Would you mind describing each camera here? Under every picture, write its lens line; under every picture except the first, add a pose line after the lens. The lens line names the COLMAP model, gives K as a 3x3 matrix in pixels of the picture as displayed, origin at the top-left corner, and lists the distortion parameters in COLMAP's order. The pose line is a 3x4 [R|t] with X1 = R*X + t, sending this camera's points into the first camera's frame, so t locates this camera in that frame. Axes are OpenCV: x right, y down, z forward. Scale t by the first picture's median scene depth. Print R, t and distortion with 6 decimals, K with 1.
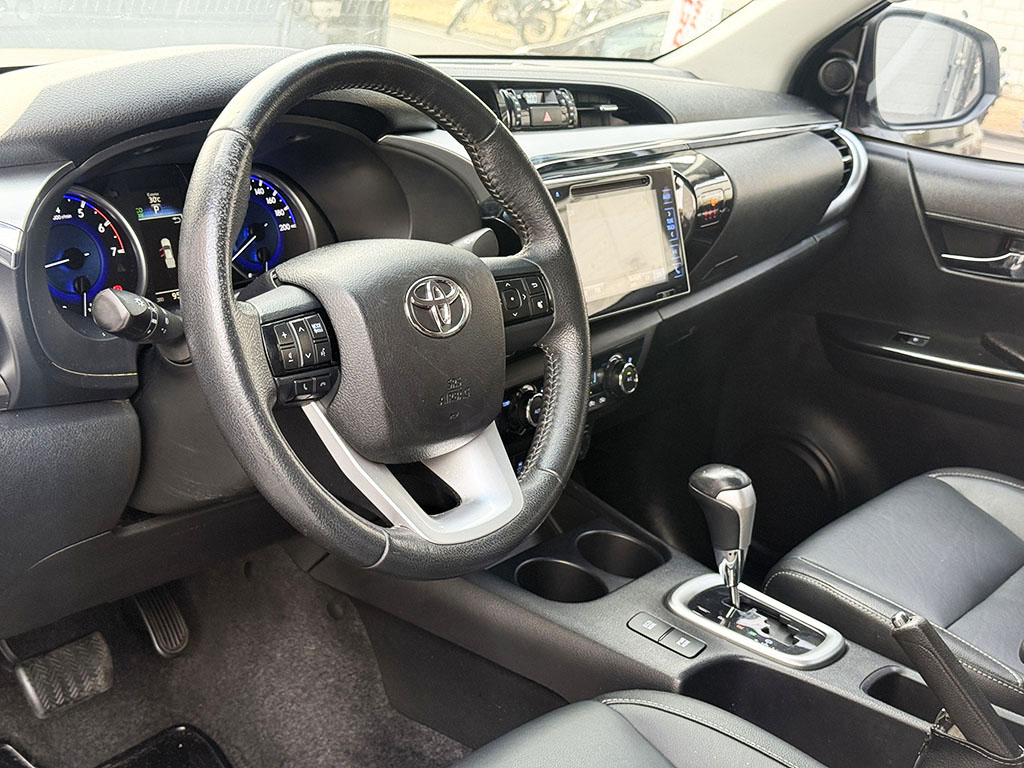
lens RADIAL K [[1541.7, 0, 512.0], [0, 1541.7, 384.0], [0, 0, 1]] dist [0.404171, -0.021212]
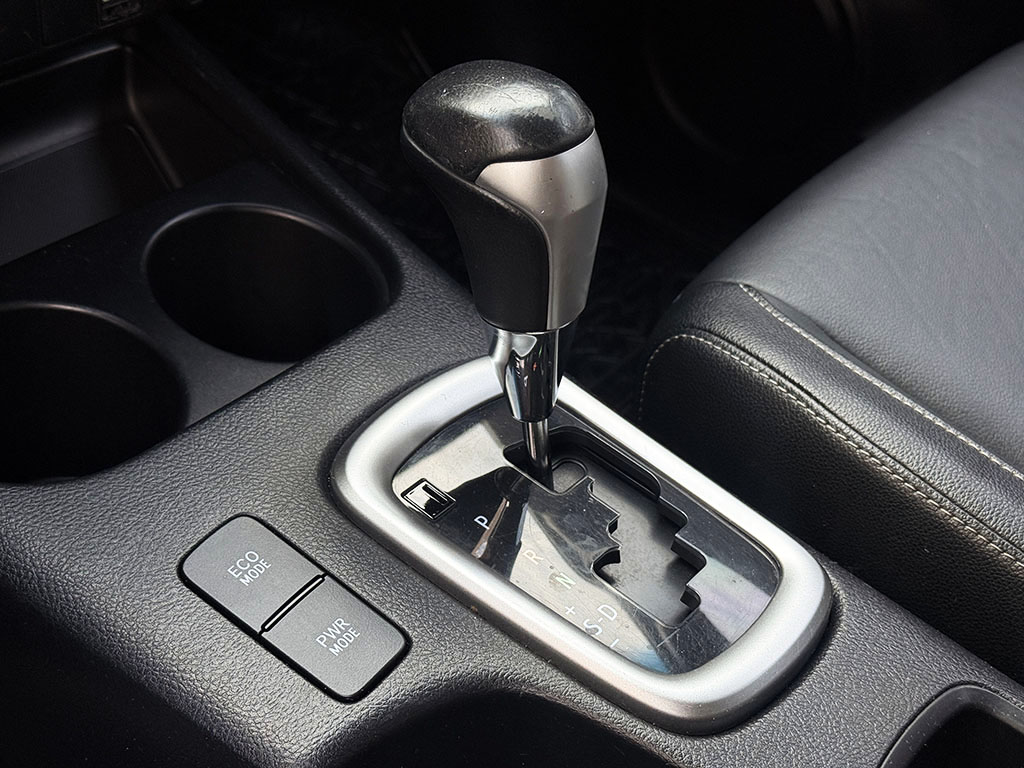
lens RADIAL K [[1541.7, 0, 512.0], [0, 1541.7, 384.0], [0, 0, 1]] dist [0.404171, -0.021212]
pose [[0.999821, 0.014036, 0.012708, 0.133760], [-0.017405, 0.945560, 0.324982, 0.009786], [-0.007455, -0.325145, 0.945635, 0.681754]]
